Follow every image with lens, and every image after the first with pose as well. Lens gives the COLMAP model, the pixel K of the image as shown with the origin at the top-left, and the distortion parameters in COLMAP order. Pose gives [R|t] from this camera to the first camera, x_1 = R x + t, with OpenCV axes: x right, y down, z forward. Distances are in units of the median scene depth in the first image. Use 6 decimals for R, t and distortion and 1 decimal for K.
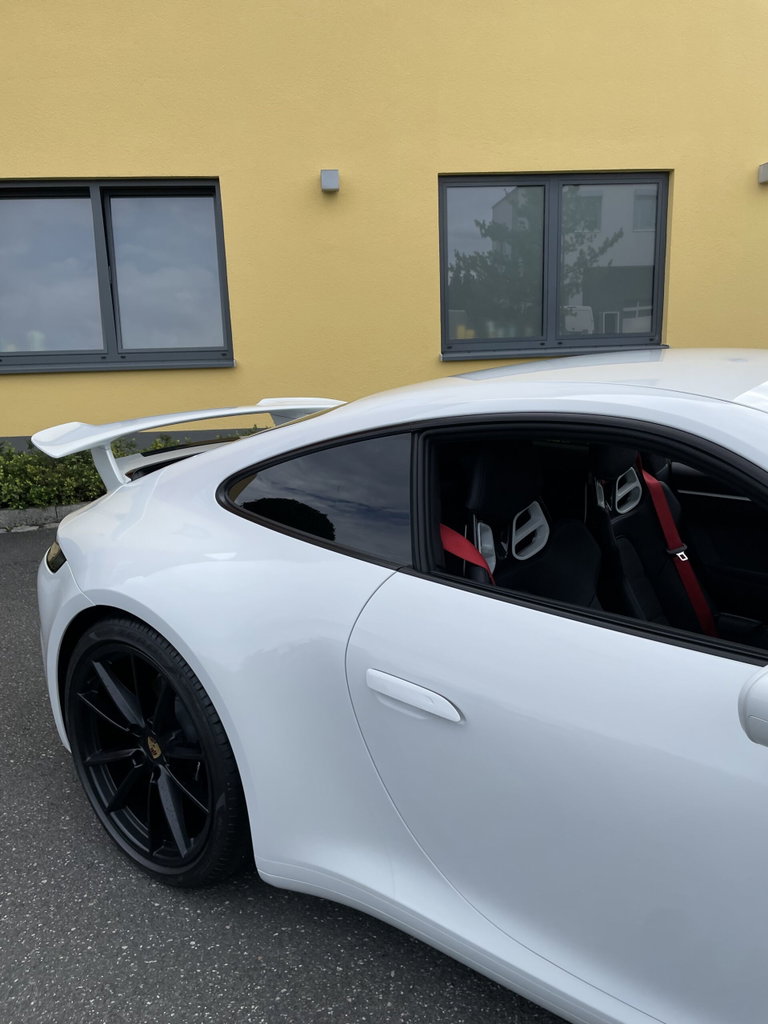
lens RADIAL K [[820.7, 0, 397.4], [0, 820.7, 498.7], [0, 0, 1]] dist [0.095348, -0.149983]
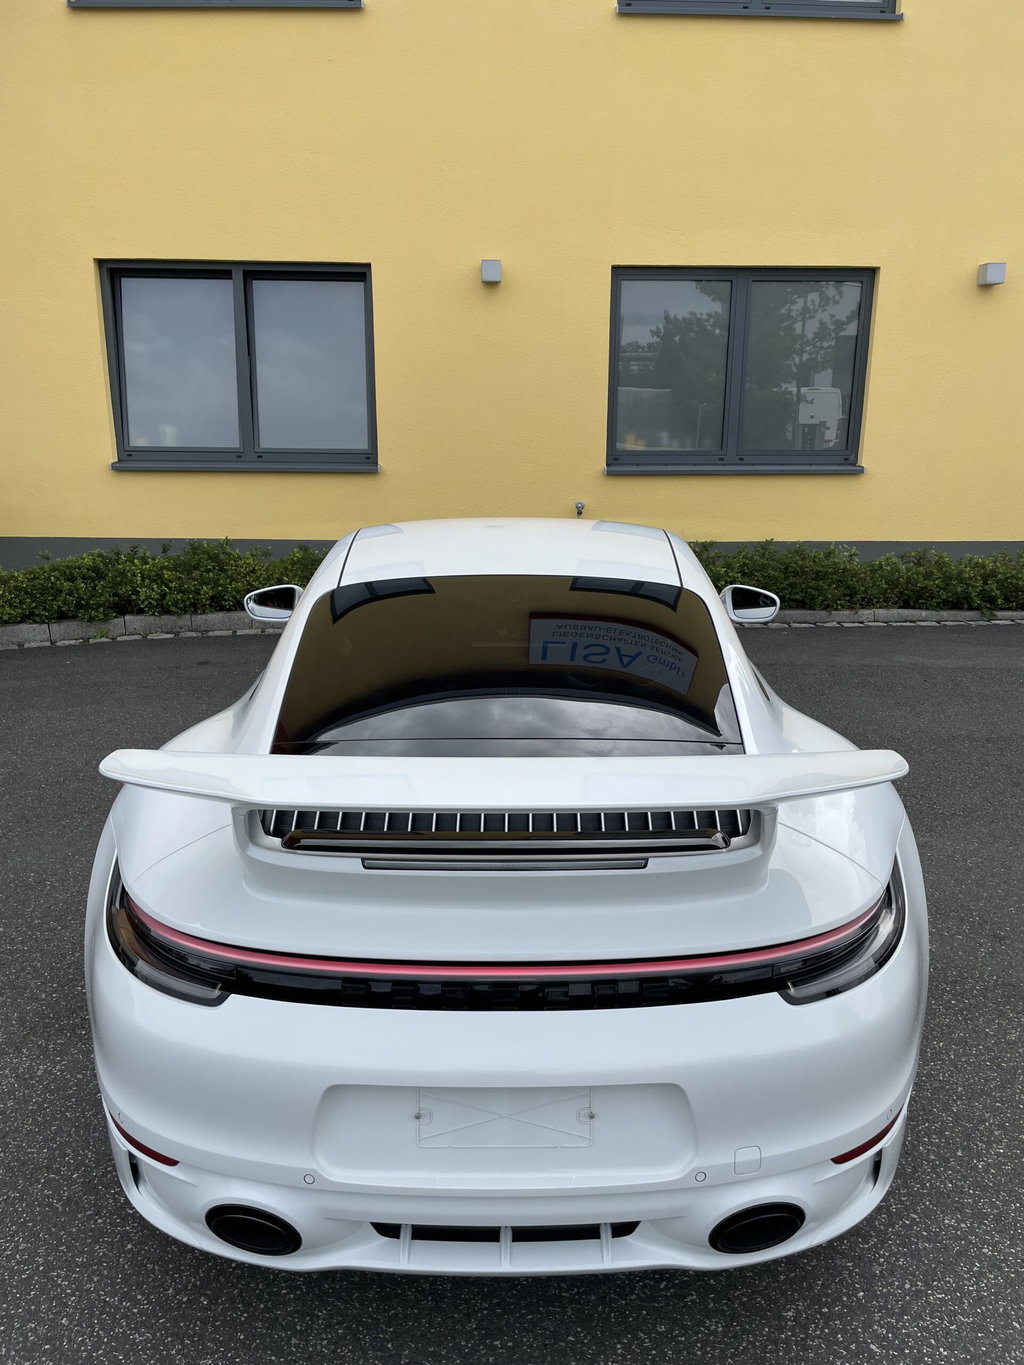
lens RADIAL K [[1043.8, 0, 520.2], [0, 1043.8, 668.8], [0, 0, 1]] dist [0.087365, -0.133495]
pose [[0.997462, 0.051013, -0.049673, 0.028970], [-0.048902, 0.997885, 0.042821, 0.000701], [0.051753, -0.040283, 0.997847, -0.164331]]
